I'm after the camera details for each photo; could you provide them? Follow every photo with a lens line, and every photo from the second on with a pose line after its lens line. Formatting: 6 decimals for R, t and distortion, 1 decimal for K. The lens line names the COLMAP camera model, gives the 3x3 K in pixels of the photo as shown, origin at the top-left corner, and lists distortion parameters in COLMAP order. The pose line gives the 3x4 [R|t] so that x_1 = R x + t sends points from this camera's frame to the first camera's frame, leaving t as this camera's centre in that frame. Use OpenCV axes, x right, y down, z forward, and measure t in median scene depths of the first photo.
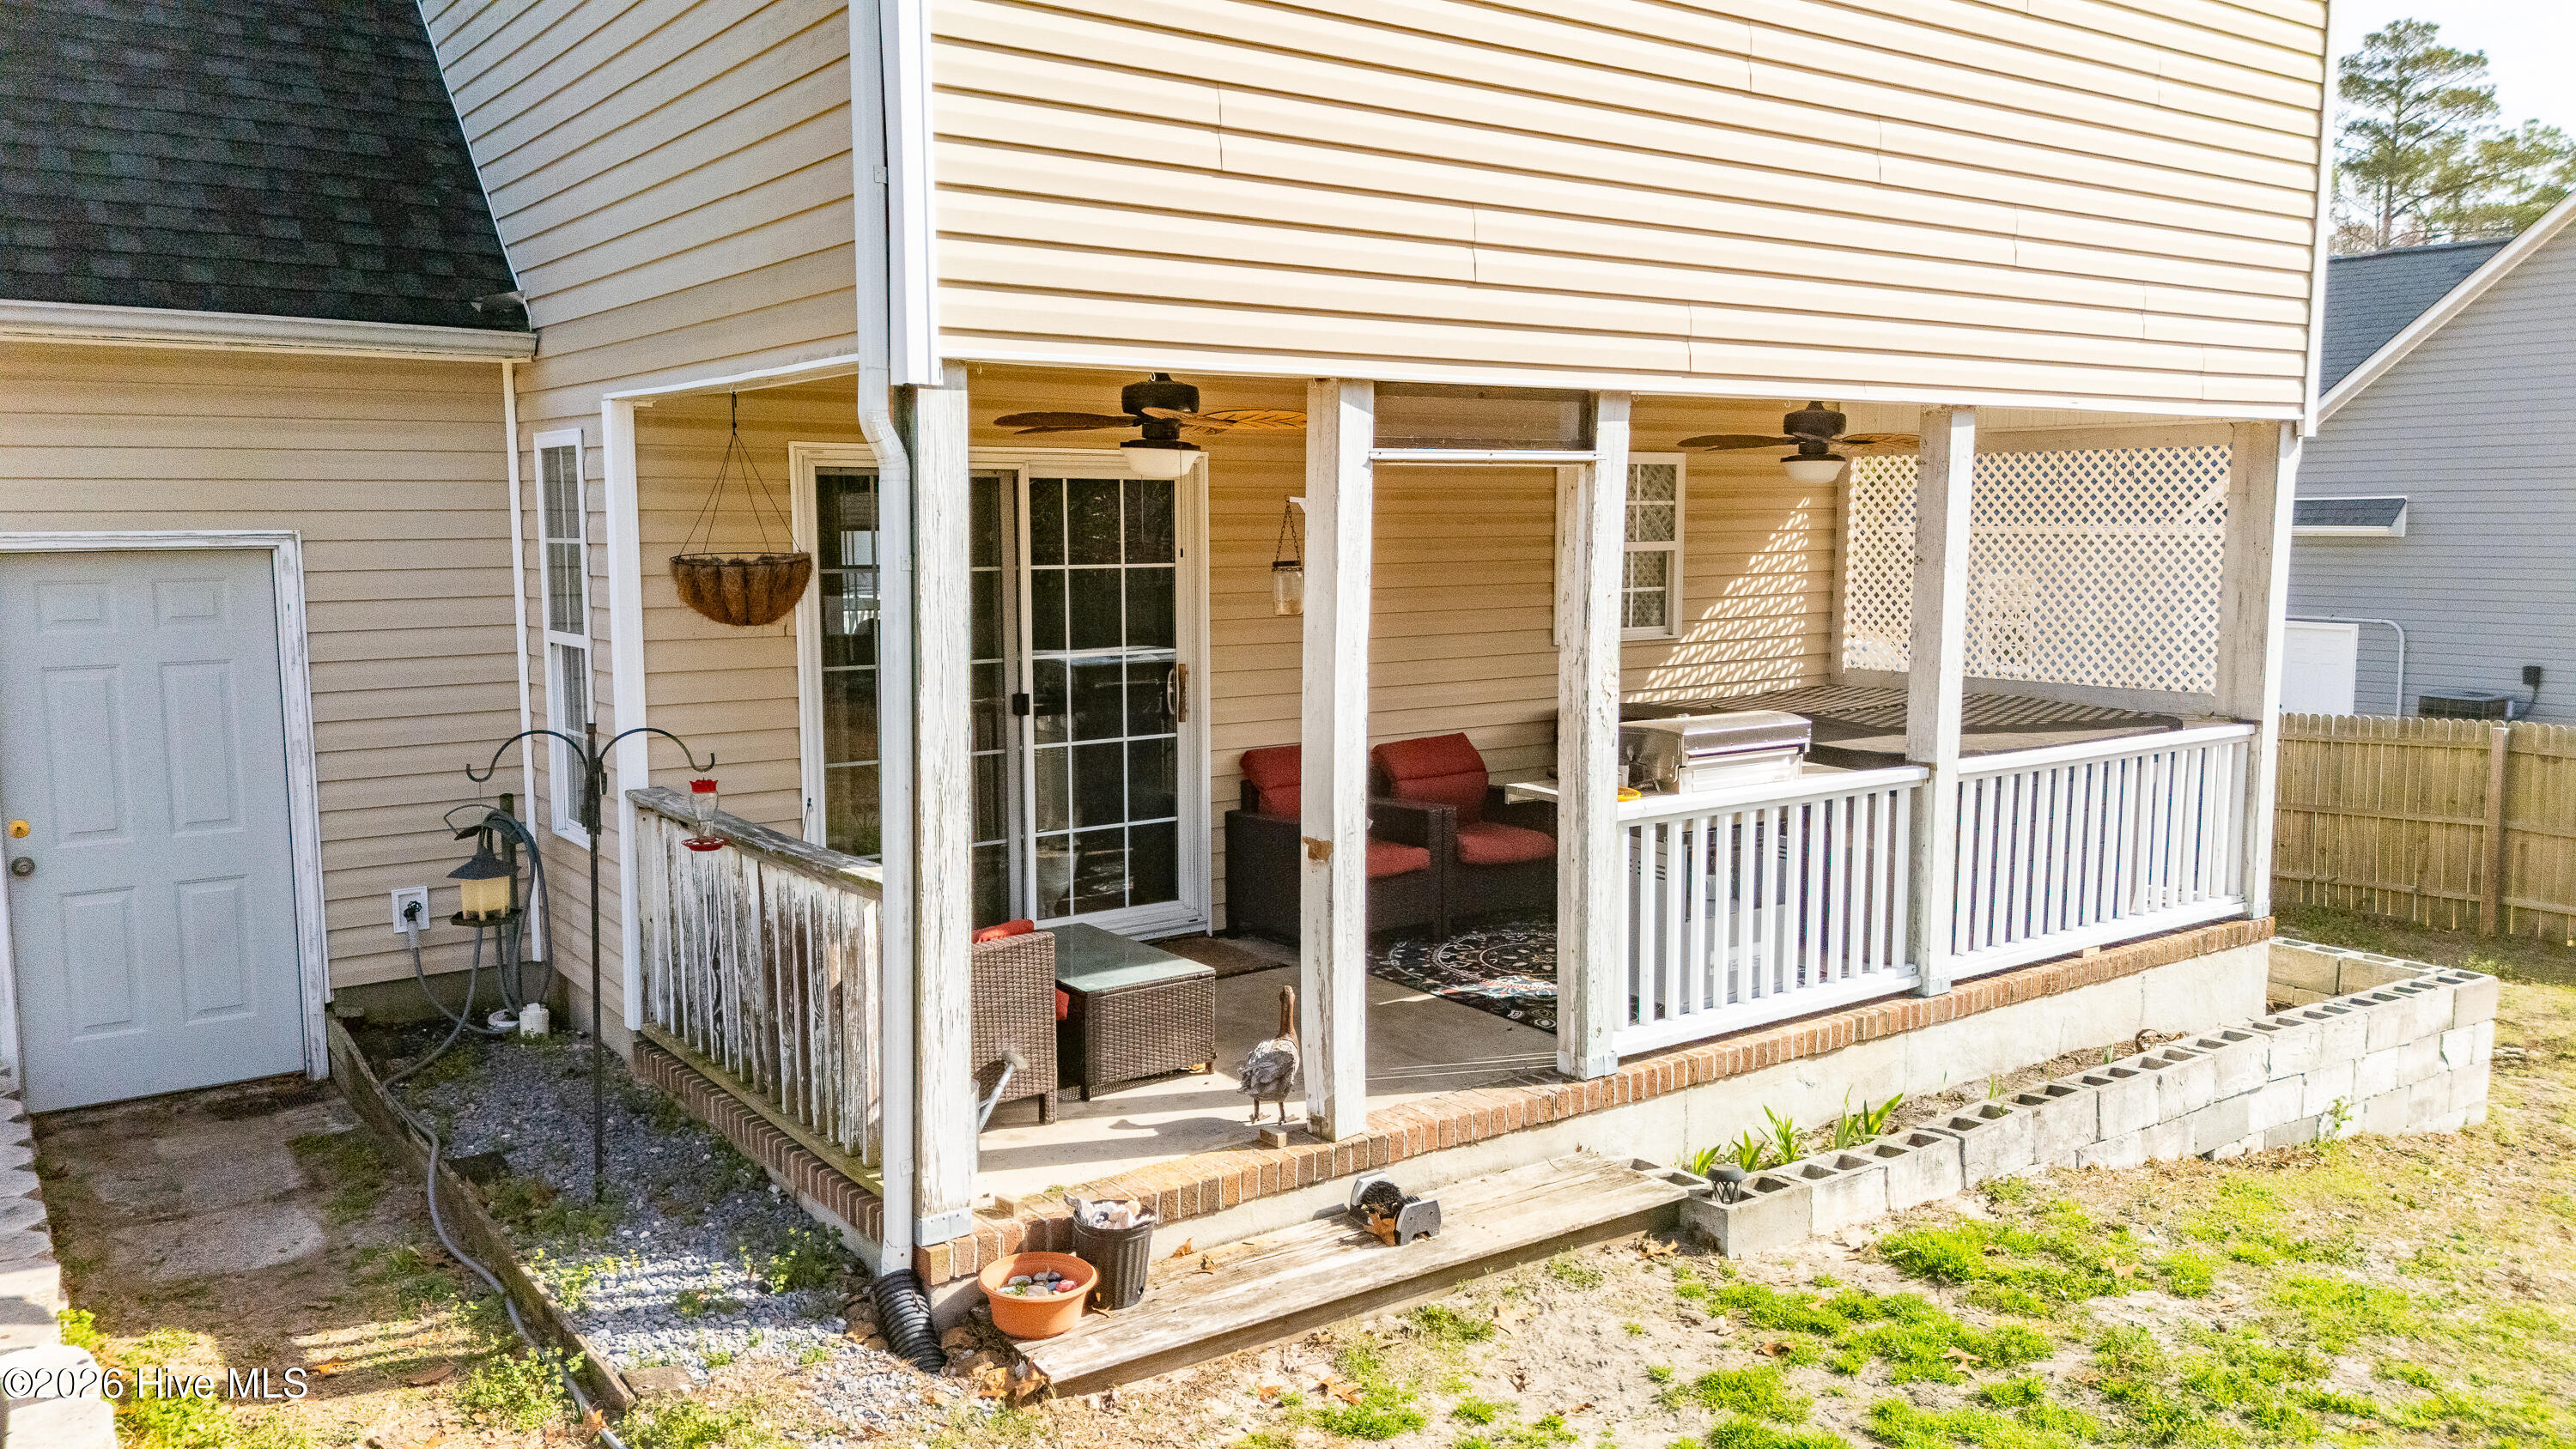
lens RADIAL K [[1874.8, 0, 1277.7], [0, 1874.8, 726.2], [0, 0, 1]] dist [0.080085, -0.075800]
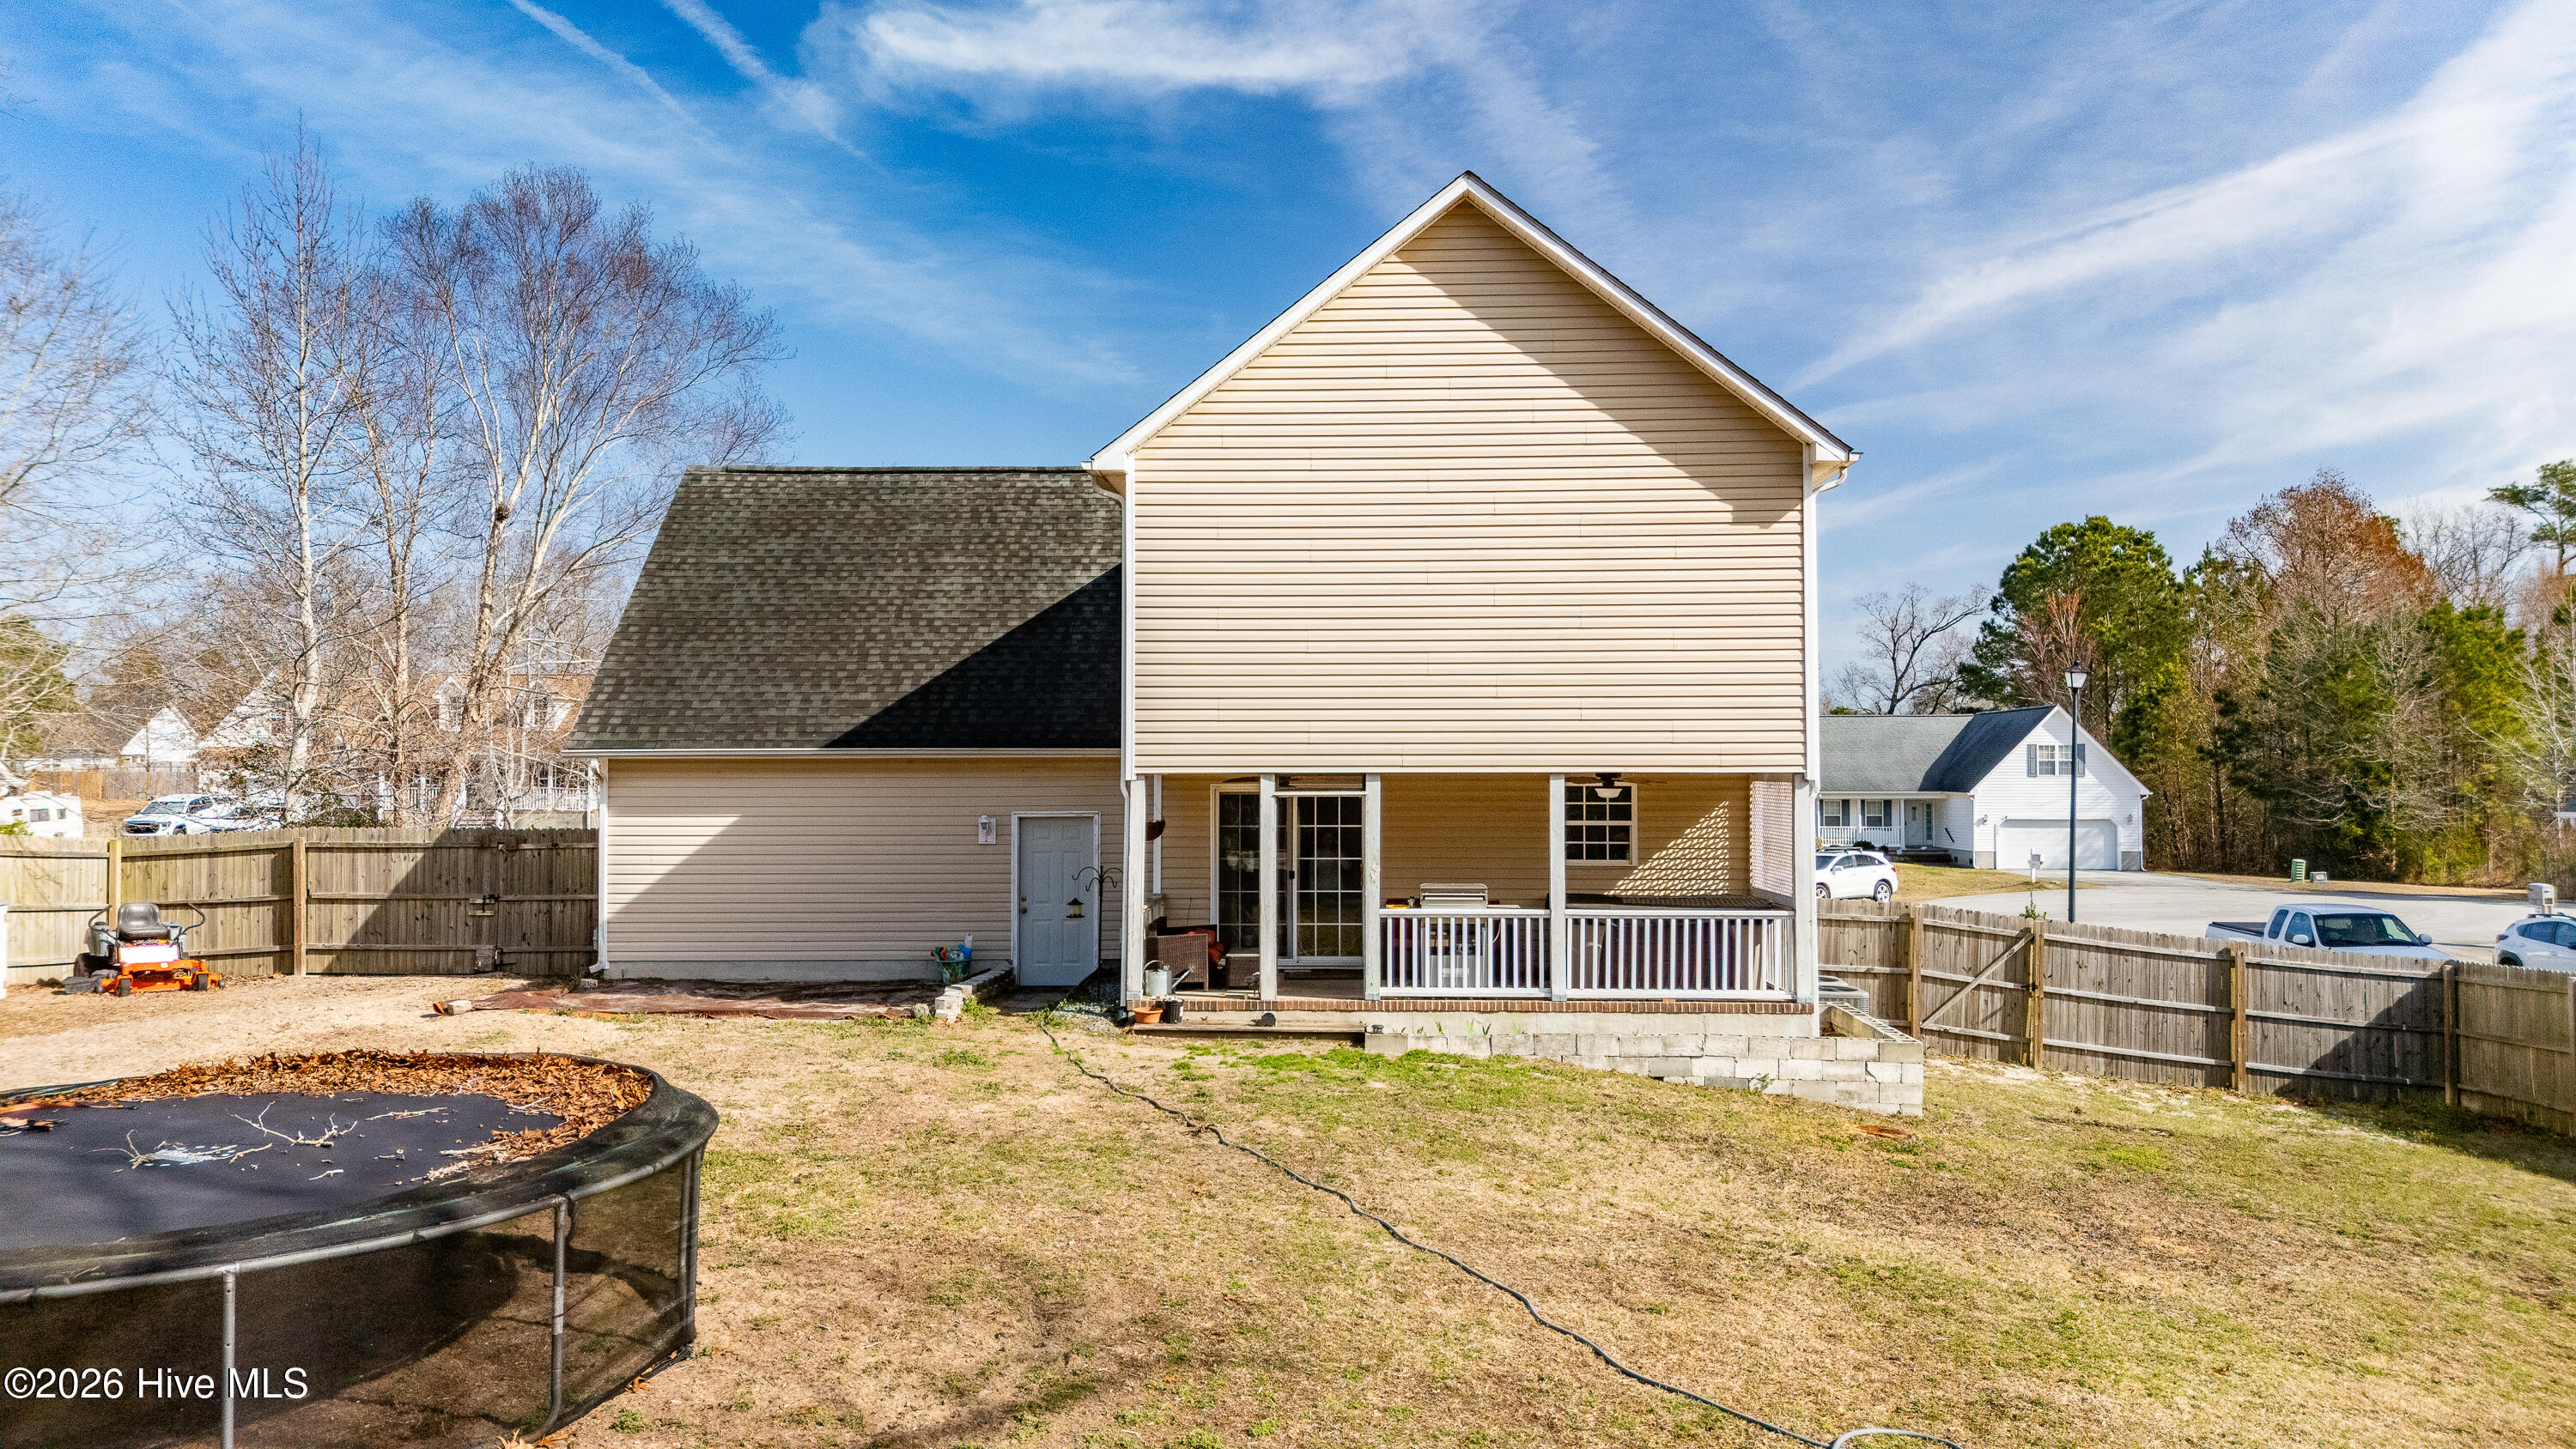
lens RADIAL K [[1874.8, 0, 1289.7], [0, 1874.8, 733.7], [0, 0, 1]] dist [0.080085, -0.075800]
pose [[0.788064, -0.013728, -0.615440, 1.980280], [-0.069862, 0.991298, -0.111570, 0.113370], [0.611616, 0.130920, 0.780247, -1.510897]]
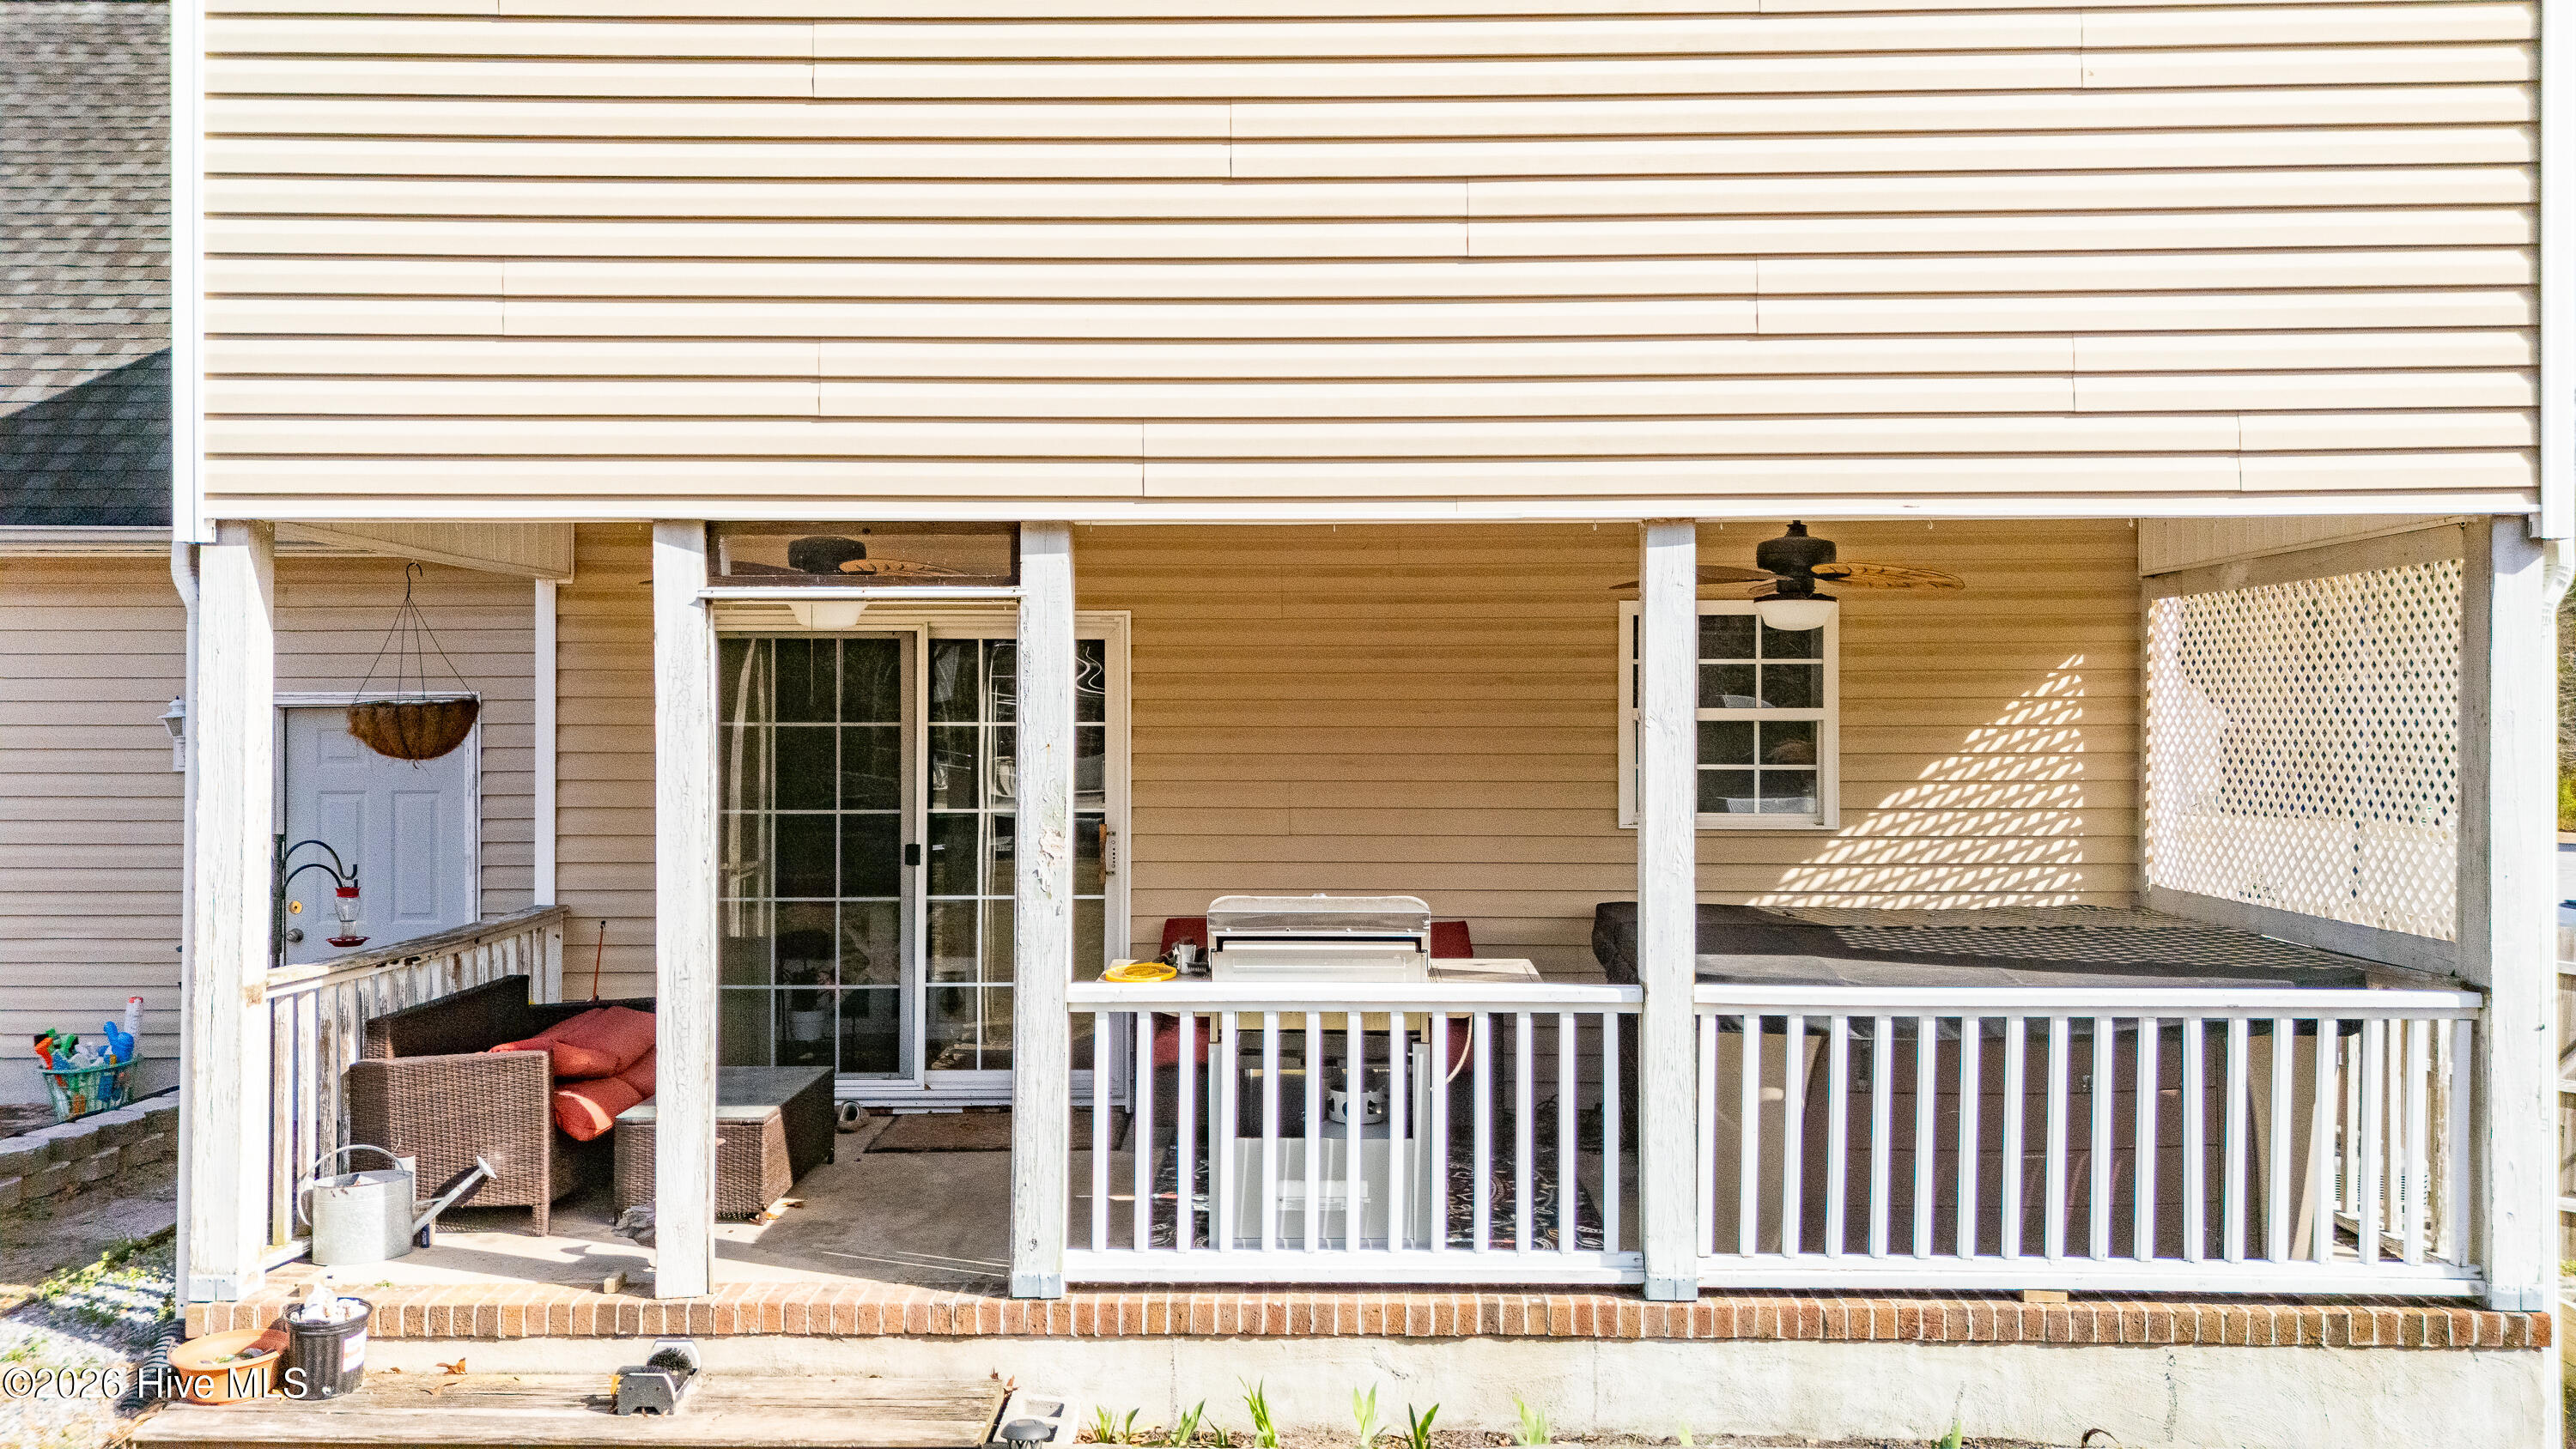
lens RADIAL K [[1874.8, 0, 1290.2], [0, 1874.8, 725.0], [0, 0, 1]] dist [0.080085, -0.075800]
pose [[0.801984, 0.004737, -0.597327, 0.818587], [-0.069568, 0.993905, -0.085521, -0.010607], [0.593281, 0.110142, 0.797425, 0.359524]]
